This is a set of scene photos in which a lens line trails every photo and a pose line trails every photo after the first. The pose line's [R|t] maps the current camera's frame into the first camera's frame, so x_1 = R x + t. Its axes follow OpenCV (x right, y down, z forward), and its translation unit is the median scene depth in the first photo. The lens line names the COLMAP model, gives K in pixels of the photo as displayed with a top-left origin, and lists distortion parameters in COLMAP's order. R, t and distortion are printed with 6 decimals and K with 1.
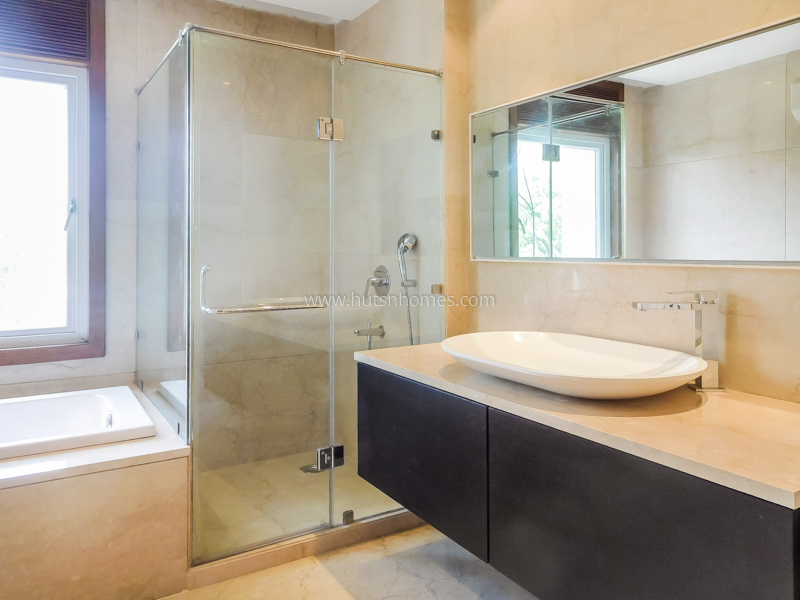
lens RADIAL K [[605.4, 0, 399.5], [0, 605.4, 245.2], [0, 0, 1]] dist [-0.001733, 0.005217]
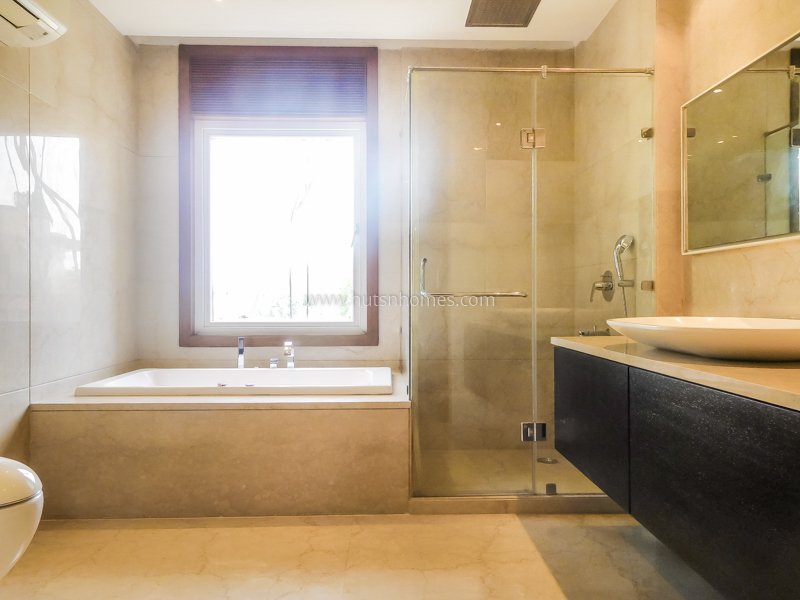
lens RADIAL K [[594.4, 0, 400.0], [0, 594.4, 300.0], [0, 0, 1]] dist [-0.003432, 0.001868]
pose [[0.863628, -0.000704, -0.504130, 0.222828], [0.003922, 0.999978, 0.005323, 0.098174], [0.504115, -0.006574, 0.863612, -0.069427]]
